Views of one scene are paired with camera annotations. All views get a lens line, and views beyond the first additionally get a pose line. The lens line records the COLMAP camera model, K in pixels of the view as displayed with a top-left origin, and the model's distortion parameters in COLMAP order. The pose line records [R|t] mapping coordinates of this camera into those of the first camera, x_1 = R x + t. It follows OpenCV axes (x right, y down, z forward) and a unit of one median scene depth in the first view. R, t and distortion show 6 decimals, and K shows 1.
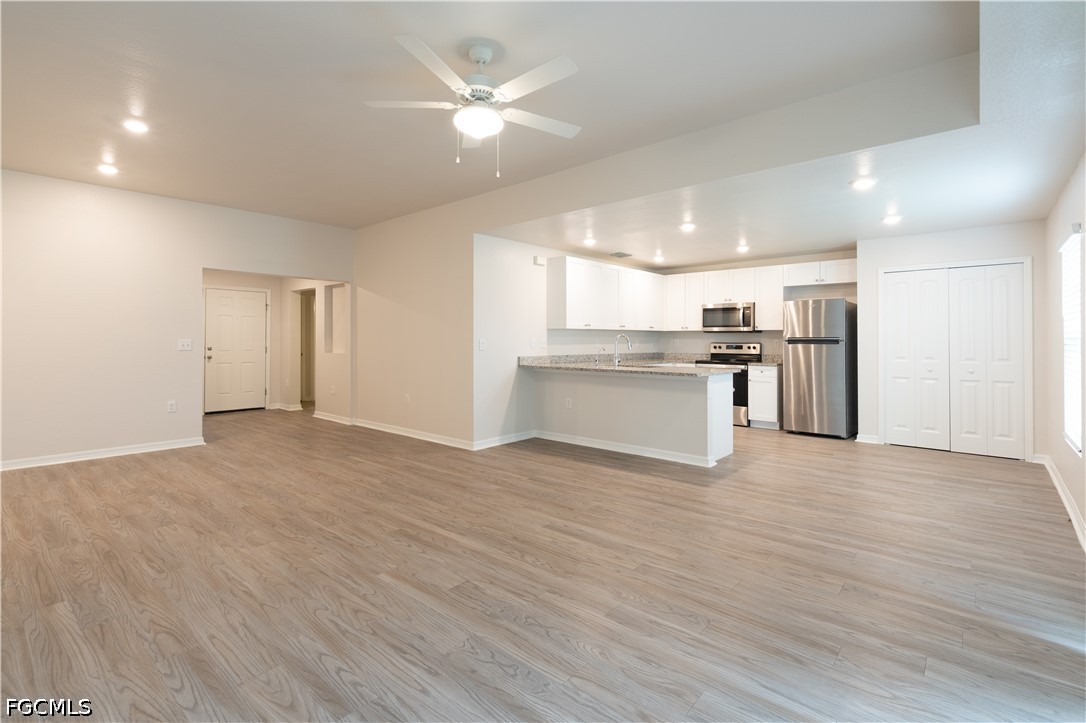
lens RADIAL K [[503.3, 0, 528.9], [0, 503.3, 333.8], [0, 0, 1]] dist [-0.004400, 0.003553]
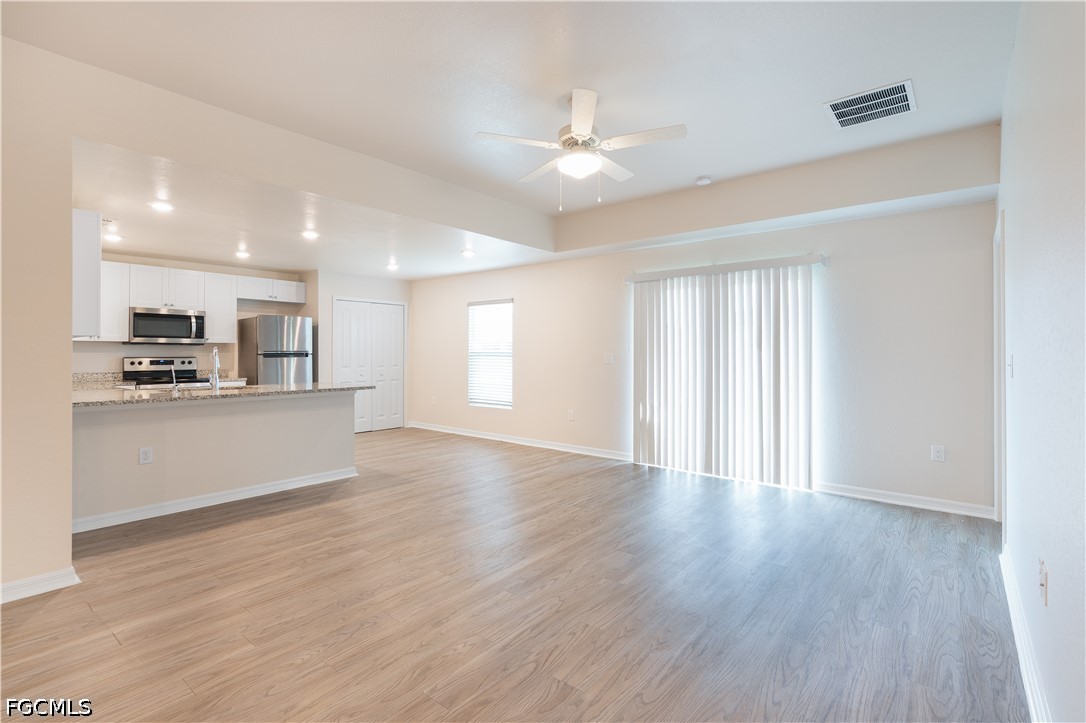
lens RADIAL K [[503.3, 0, 547.5], [0, 503.3, 354.5], [0, 0, 1]] dist [-0.004400, 0.003553]
pose [[-0.051415, -0.005534, 0.998662, -0.661778], [-0.014908, 0.999877, 0.004773, 0.000463], [-0.998566, -0.014643, -0.051491, 0.606553]]
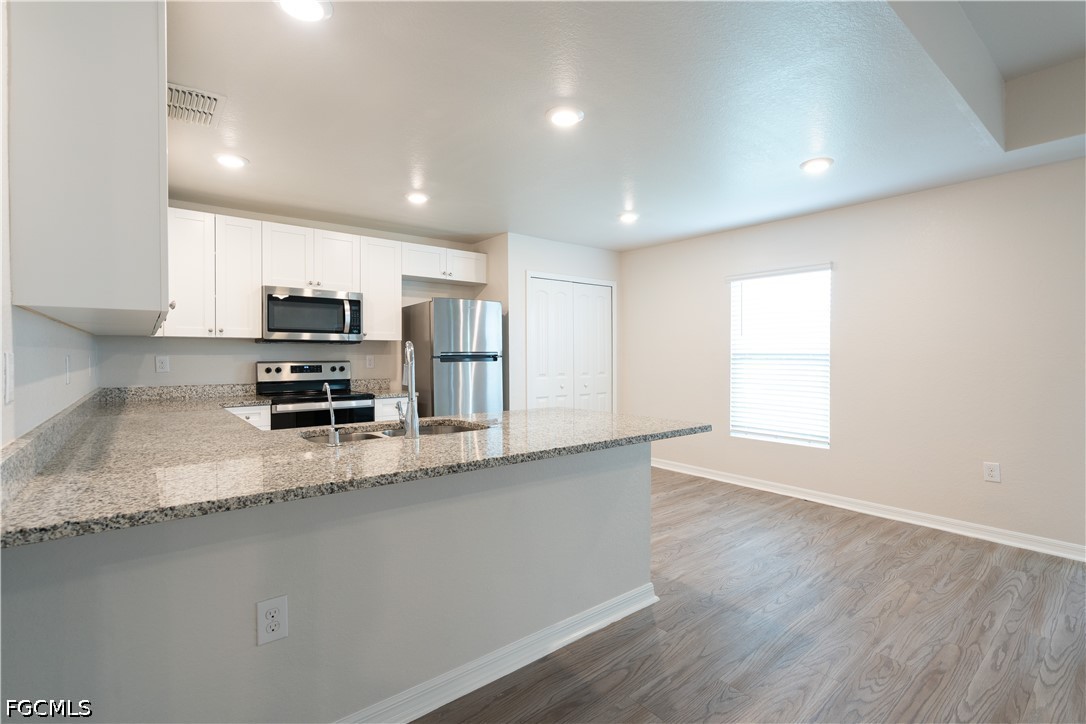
lens RADIAL K [[503.3, 0, 548.8], [0, 503.3, 362.0], [0, 0, 1]] dist [-0.004400, 0.003553]
pose [[0.151327, -0.017625, 0.988327, -0.161223], [-0.011063, 0.999748, 0.019523, 0.006939], [-0.988422, -0.013888, 0.151094, 0.952712]]
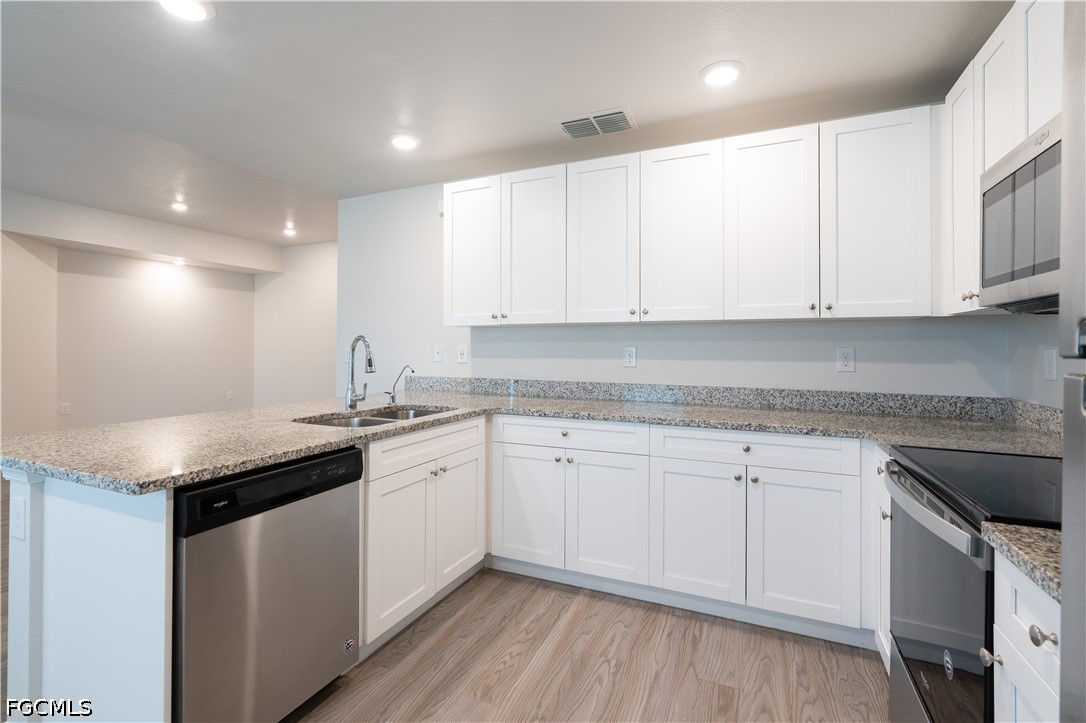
lens RADIAL K [[503.3, 0, 544.8], [0, 503.3, 336.6], [0, 0, 1]] dist [-0.004400, 0.003553]
pose [[0.303225, -0.023556, -0.952628, 0.715977], [0.009540, 0.999719, -0.021684, 0.014431], [0.952871, -0.002513, 0.303365, 1.141870]]
